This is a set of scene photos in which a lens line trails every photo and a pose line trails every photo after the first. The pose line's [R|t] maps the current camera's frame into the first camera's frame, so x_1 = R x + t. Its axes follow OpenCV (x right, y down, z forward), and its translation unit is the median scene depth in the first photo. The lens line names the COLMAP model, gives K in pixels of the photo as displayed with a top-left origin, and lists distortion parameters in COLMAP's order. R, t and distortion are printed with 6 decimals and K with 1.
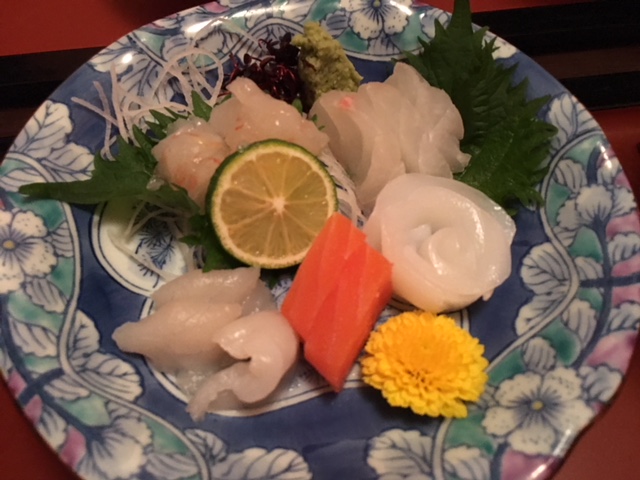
lens RADIAL K [[547.4, 0, 317.5], [0, 547.4, 241.4], [0, 0, 1]] dist [0.045224, -0.062046]
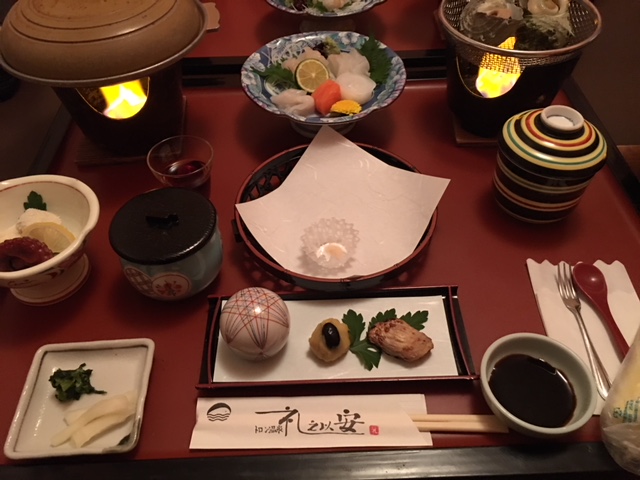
lens RADIAL K [[547.4, 0, 317.5], [0, 547.4, 246.2], [0, 0, 1]] dist [0.045224, -0.062046]
pose [[0.990873, 0.068570, -0.116056, 0.449073], [-0.089934, 0.977611, -0.190234, 1.688621], [0.100413, 0.198935, 0.974855, -2.311570]]
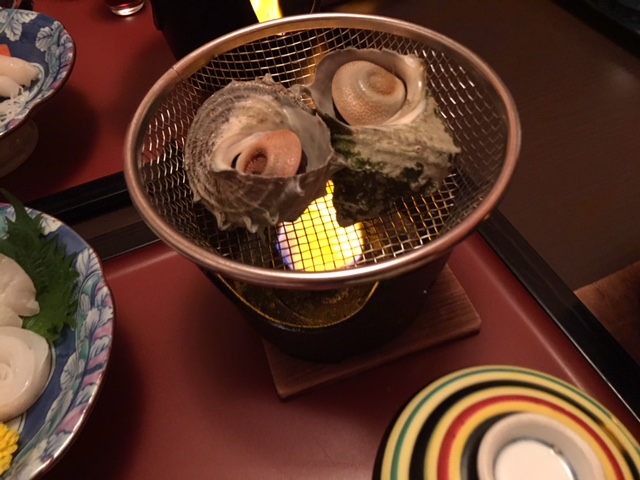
lens RADIAL K [[547.4, 0, 322.6], [0, 547.4, 235.0], [0, 0, 1]] dist [0.045224, -0.062046]
pose [[0.963654, -0.248243, 0.098727, 0.961462], [0.259957, 0.956516, -0.132287, 0.068888], [-0.061594, 0.153143, 0.986283, -0.557492]]
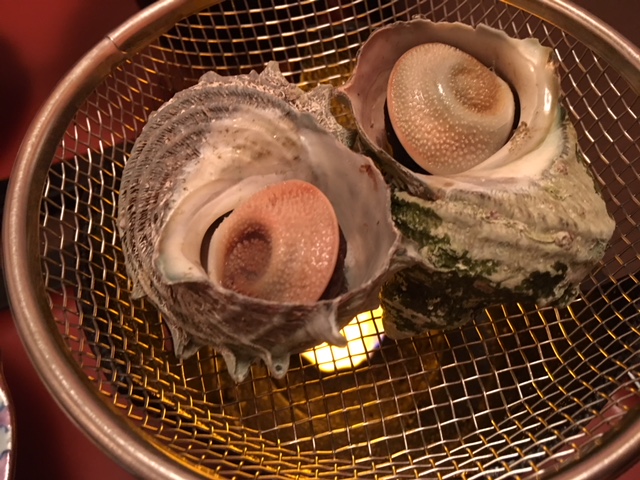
lens RADIAL K [[547.4, 0, 322.1], [0, 547.4, 236.4], [0, 0, 1]] dist [0.045224, -0.062046]
pose [[0.969755, -0.222910, 0.099434, 1.000628], [0.226378, 0.973720, -0.024935, -0.249749], [-0.091263, 0.046690, 0.994732, -0.033607]]
